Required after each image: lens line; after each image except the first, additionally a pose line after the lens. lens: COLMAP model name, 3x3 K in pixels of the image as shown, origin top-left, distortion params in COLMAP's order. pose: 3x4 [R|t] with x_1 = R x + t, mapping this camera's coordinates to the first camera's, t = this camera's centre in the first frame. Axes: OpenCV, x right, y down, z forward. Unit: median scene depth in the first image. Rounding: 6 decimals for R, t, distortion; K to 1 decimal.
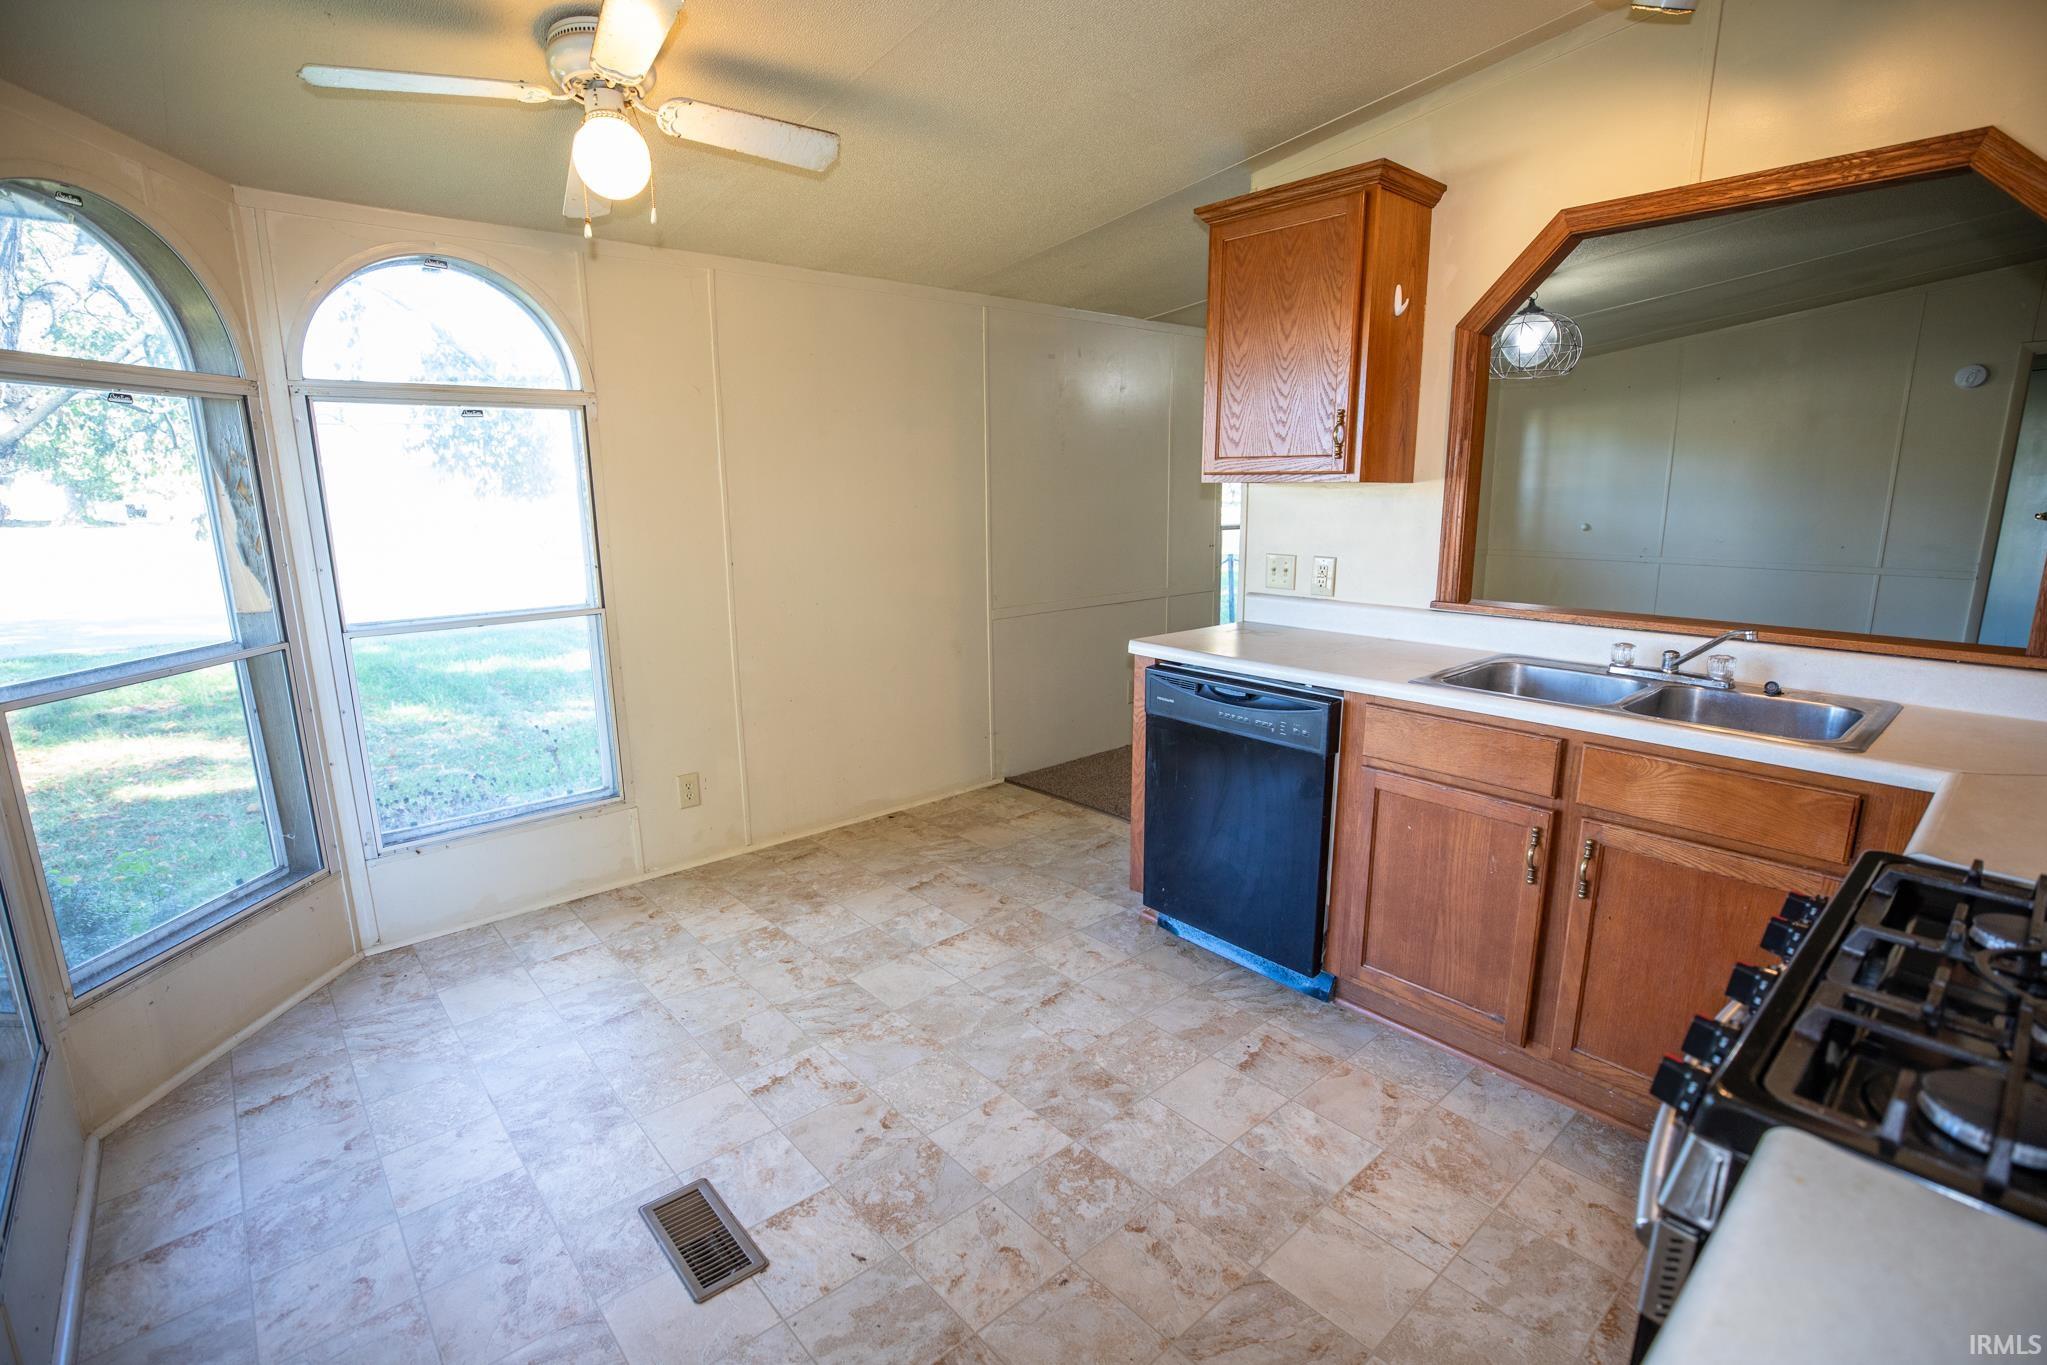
lens RADIAL K [[943.3, 0, 1023.5], [0, 943.3, 682.5], [0, 0, 1]] dist [-0.006009, -0.000234]
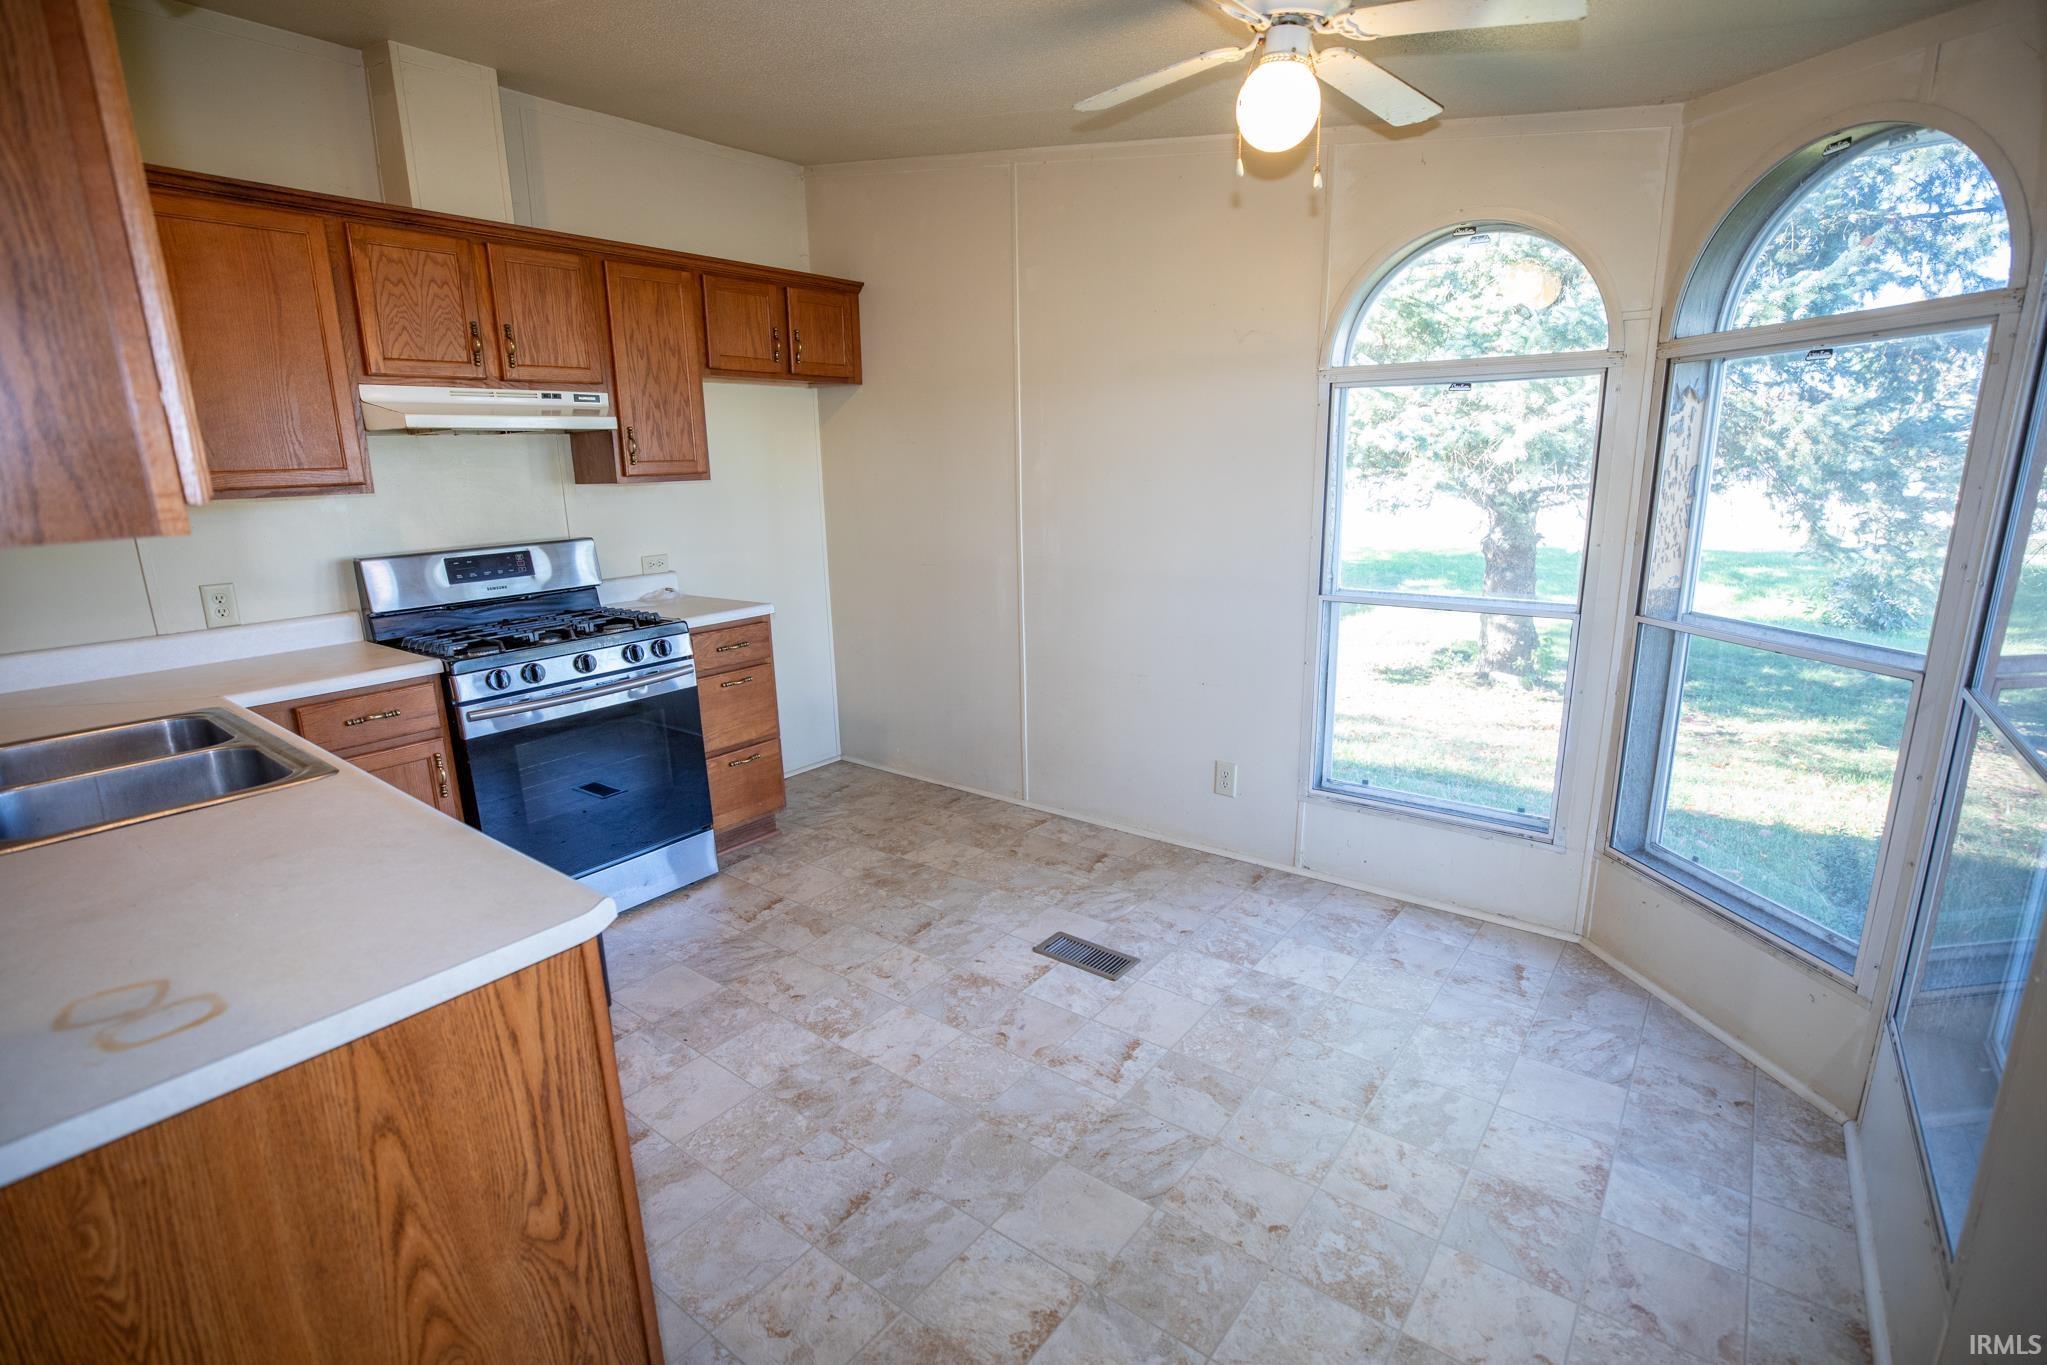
lens RADIAL K [[943.3, 0, 1023.5], [0, 943.3, 682.5], [0, 0, 1]] dist [-0.006009, -0.000234]
pose [[-0.980520, 0.081598, -0.178670, -0.000990], [-0.004019, 0.901103, 0.433586, -0.387043], [0.196380, 0.425858, -0.883221, 1.708485]]
